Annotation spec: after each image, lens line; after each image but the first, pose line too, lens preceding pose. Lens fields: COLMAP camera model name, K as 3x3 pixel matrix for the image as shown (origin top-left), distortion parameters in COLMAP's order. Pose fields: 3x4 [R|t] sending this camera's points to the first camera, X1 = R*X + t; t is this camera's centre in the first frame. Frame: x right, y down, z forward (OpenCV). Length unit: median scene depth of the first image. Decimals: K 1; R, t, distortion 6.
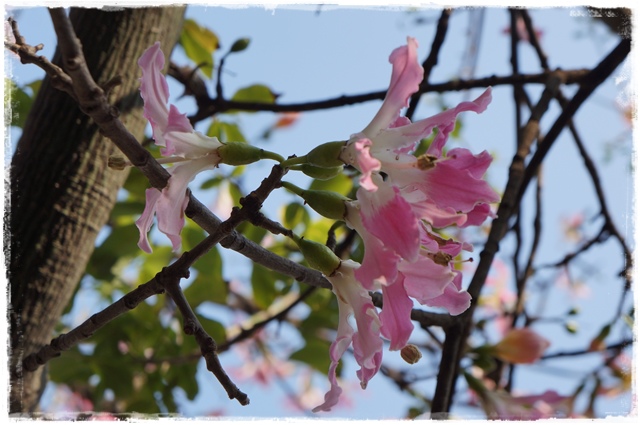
lens RADIAL K [[1486.2, 0, 320.2], [0, 1486.2, 212.1], [0, 0, 1]] dist [-0.015081, 0.000000]
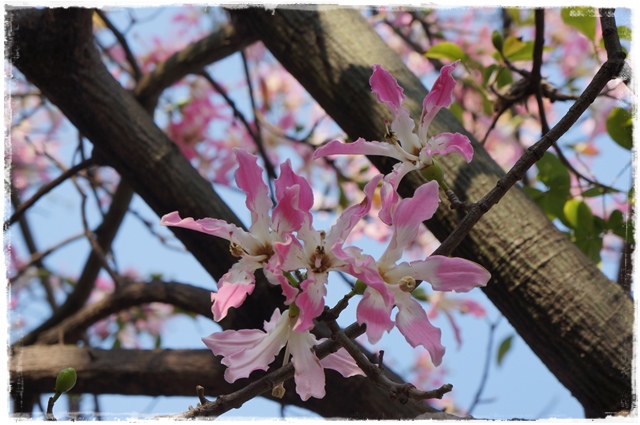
lens RADIAL K [[1486.2, 0, 319.6], [0, 1486.2, 210.5], [0, 0, 1]] dist [-0.015081, 0.000000]
pose [[0.056526, -0.822320, -0.566211, 0.542037], [0.804665, 0.373244, -0.461739, 0.399930], [0.591032, -0.429510, 0.682790, 0.115703]]
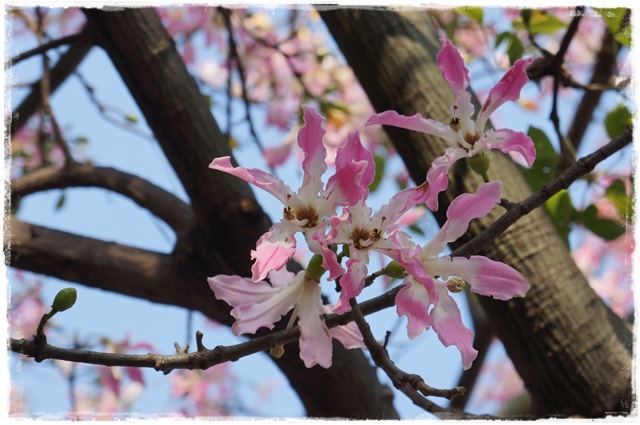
lens RADIAL K [[1486.2, 0, 322.3], [0, 1486.2, 216.1], [0, 0, 1]] dist [-0.015081, 0.000000]
pose [[0.291476, -0.727059, -0.621633, 0.545613], [0.742323, 0.581786, -0.332387, 0.260171], [0.603322, -0.364570, 0.709289, 0.096627]]
